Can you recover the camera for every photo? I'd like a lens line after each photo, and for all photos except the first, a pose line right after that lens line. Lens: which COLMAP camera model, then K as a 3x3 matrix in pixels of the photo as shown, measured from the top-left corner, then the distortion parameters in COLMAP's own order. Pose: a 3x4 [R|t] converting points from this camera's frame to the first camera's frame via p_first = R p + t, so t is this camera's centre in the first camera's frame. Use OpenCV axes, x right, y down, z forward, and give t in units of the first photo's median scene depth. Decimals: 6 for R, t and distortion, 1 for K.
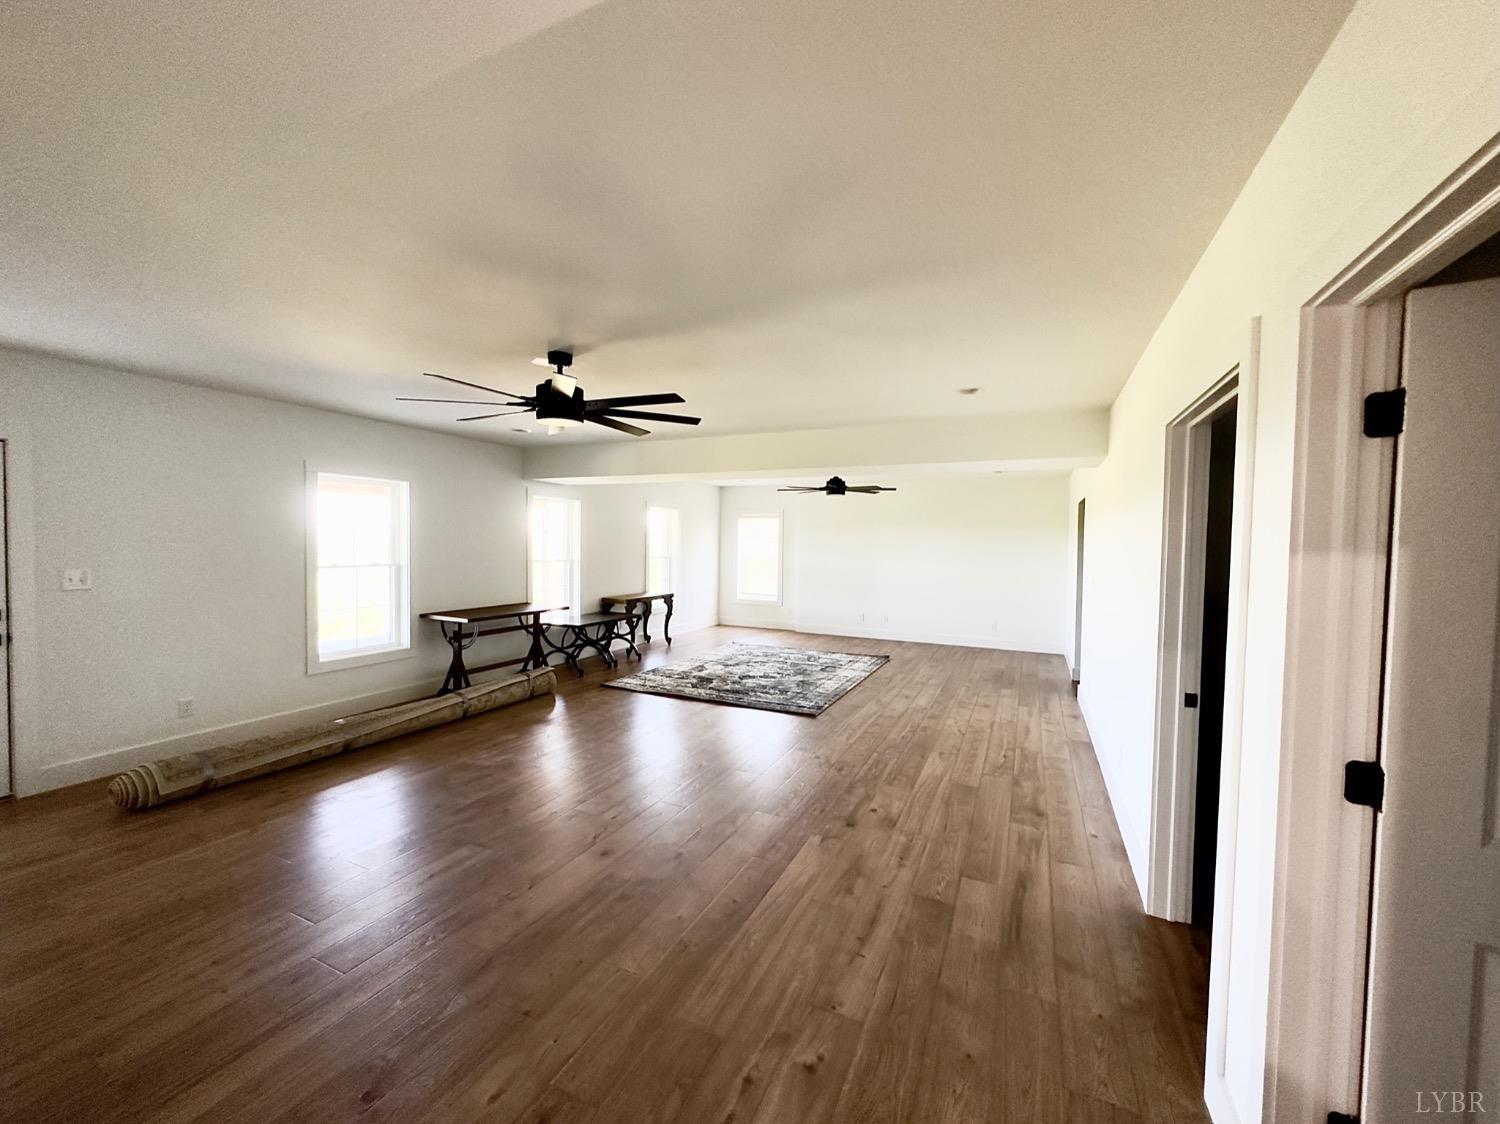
lens RADIAL K [[601.0, 0, 748.5], [0, 601.0, 561.9], [0, 0, 1]] dist [0.000344, 0.000018]
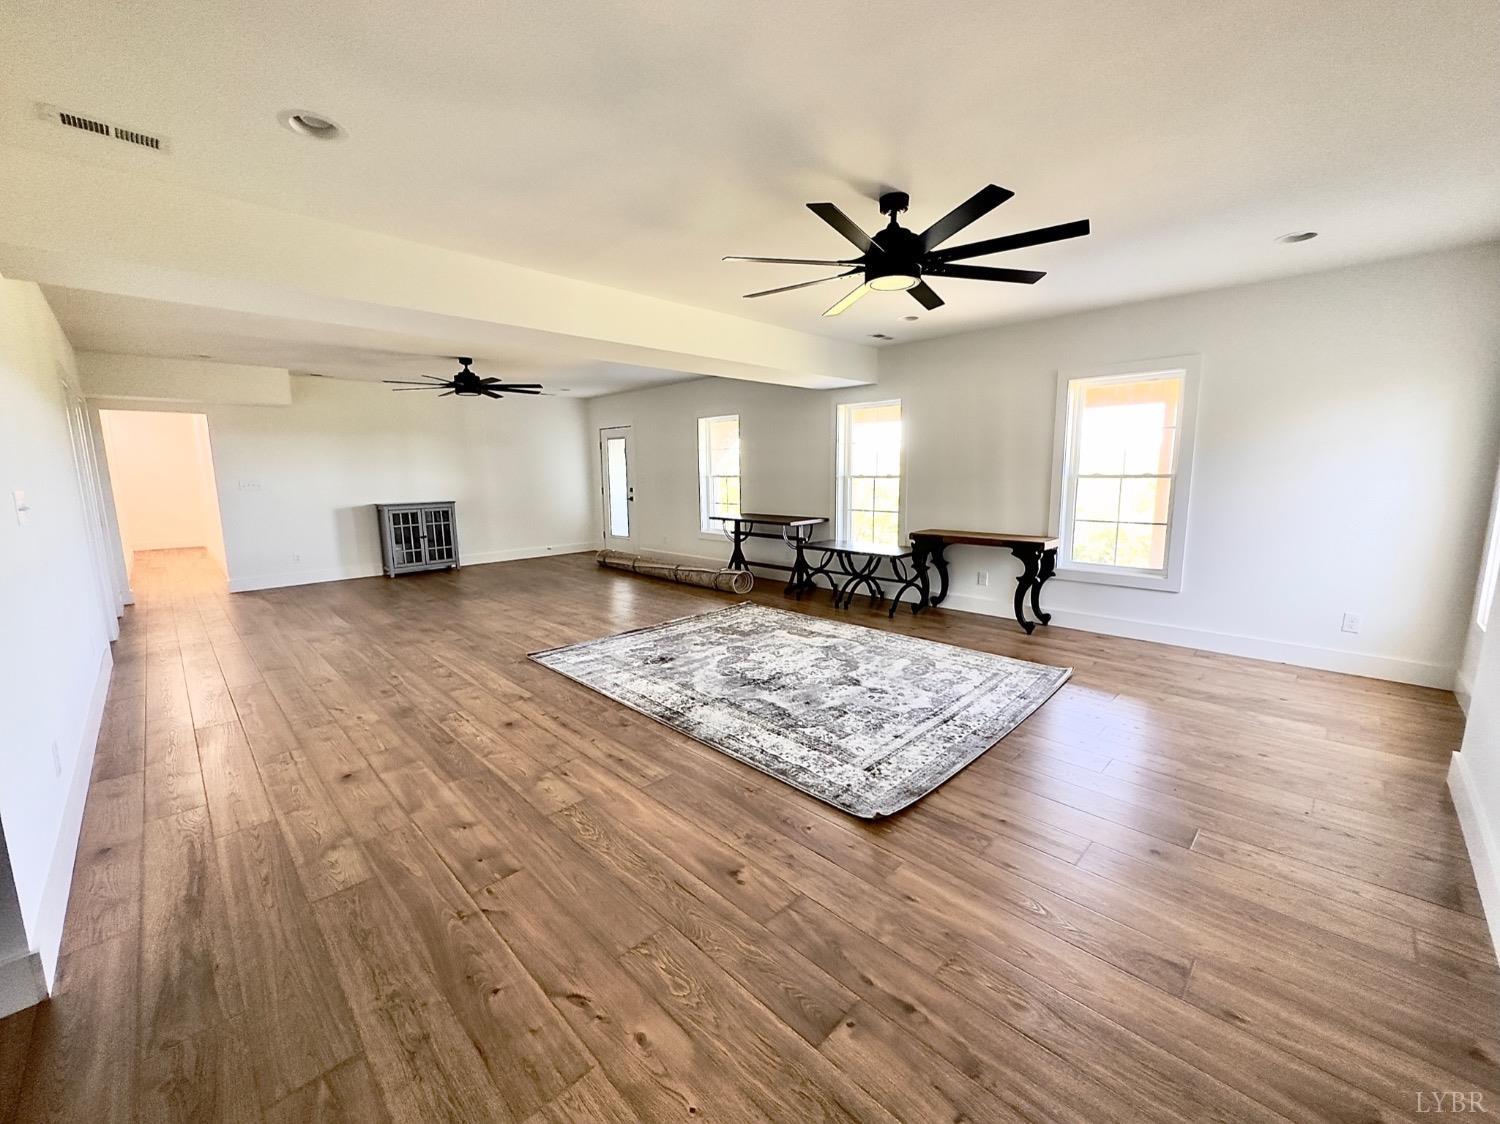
lens RADIAL K [[601.0, 0, 748.6], [0, 601.0, 562.4], [0, 0, 1]] dist [0.000344, 0.000018]
pose [[-0.340024, 0.133582, -0.930881, 0.726318], [-0.029584, 0.987851, 0.152563, -0.007019], [0.939951, 0.079414, -0.331941, 1.481465]]
